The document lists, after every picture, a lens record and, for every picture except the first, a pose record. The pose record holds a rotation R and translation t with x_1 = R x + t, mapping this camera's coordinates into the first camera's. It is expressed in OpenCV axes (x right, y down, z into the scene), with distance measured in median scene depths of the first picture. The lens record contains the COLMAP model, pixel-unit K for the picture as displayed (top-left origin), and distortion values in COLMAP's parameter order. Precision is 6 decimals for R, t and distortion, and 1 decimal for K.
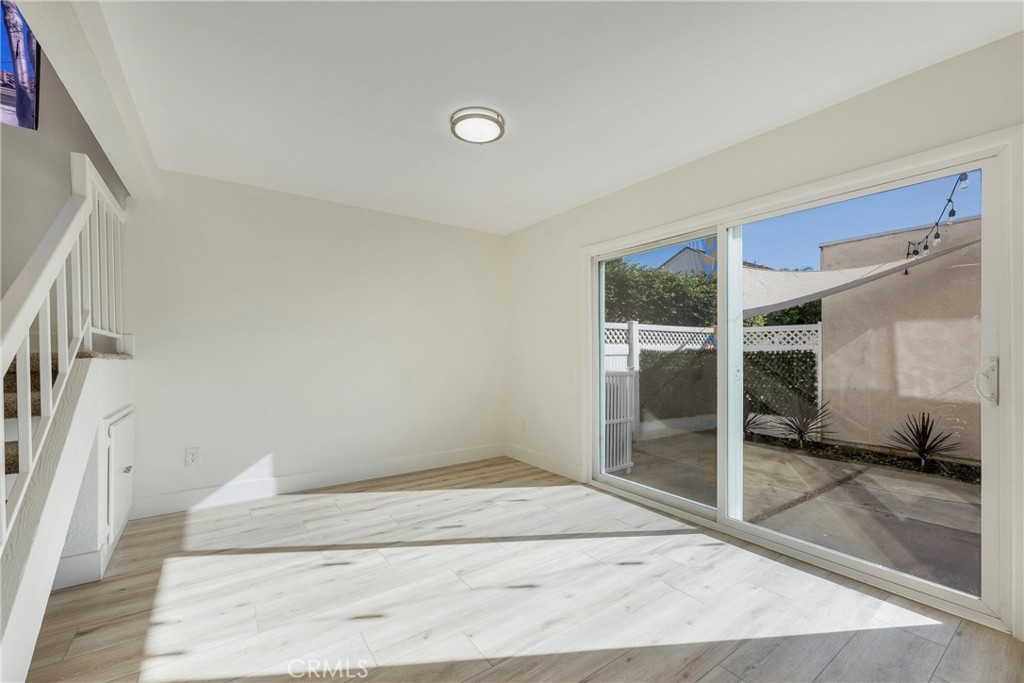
lens RADIAL K [[406.9, 0, 509.3], [0, 406.9, 349.0], [0, 0, 1]] dist [-0.001384, 0.000105]
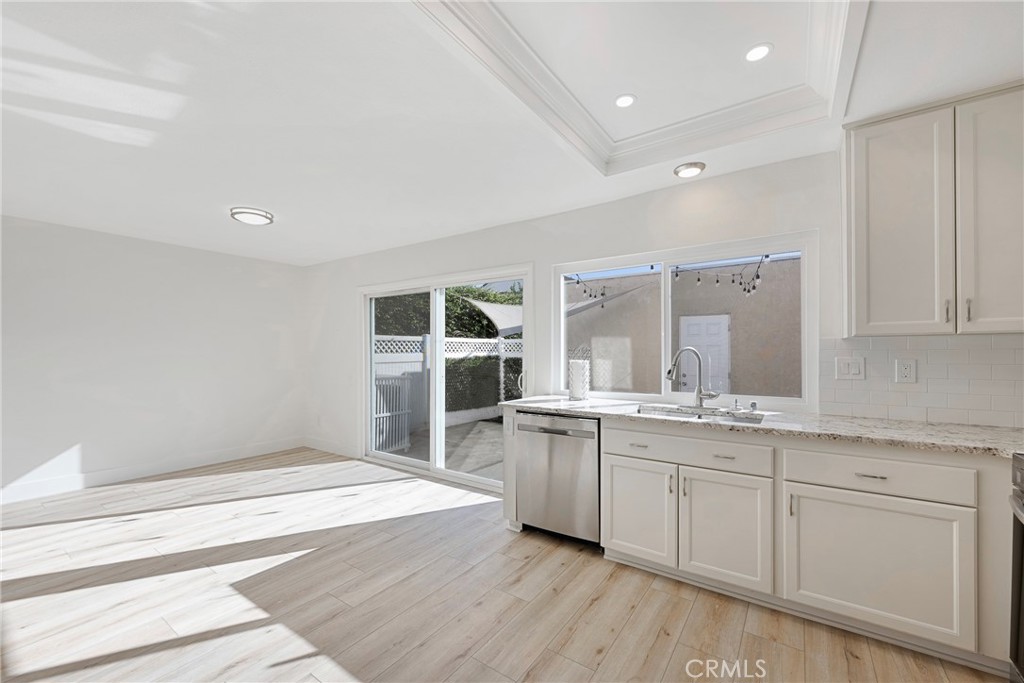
lens RADIAL K [[406.9, 0, 507.5], [0, 406.9, 350.1], [0, 0, 1]] dist [-0.001384, 0.000105]
pose [[0.940715, 0.001564, 0.339196, 0.190702], [-0.003084, 0.999987, 0.003944, -0.044707], [-0.339185, -0.004756, 0.940708, -0.462960]]
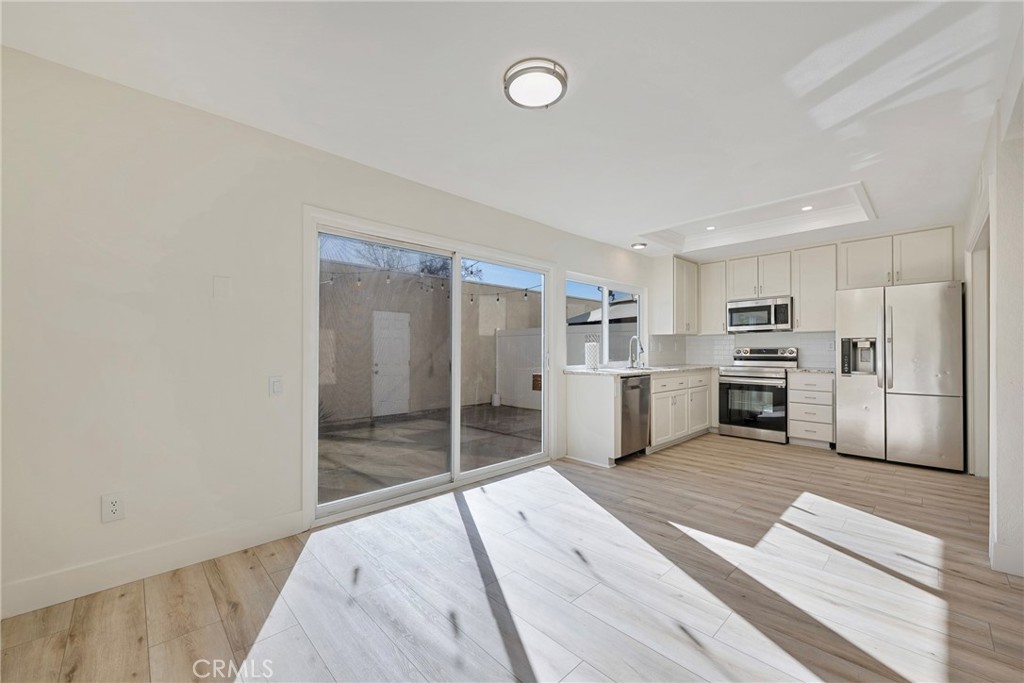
lens RADIAL K [[406.9, 0, 504.7], [0, 406.9, 346.0], [0, 0, 1]] dist [-0.001384, 0.000105]
pose [[-0.141556, 0.011774, 0.989860, -0.598978], [-0.009321, 0.999869, -0.013226, 0.008431], [-0.989886, -0.011098, -0.141428, 0.774693]]
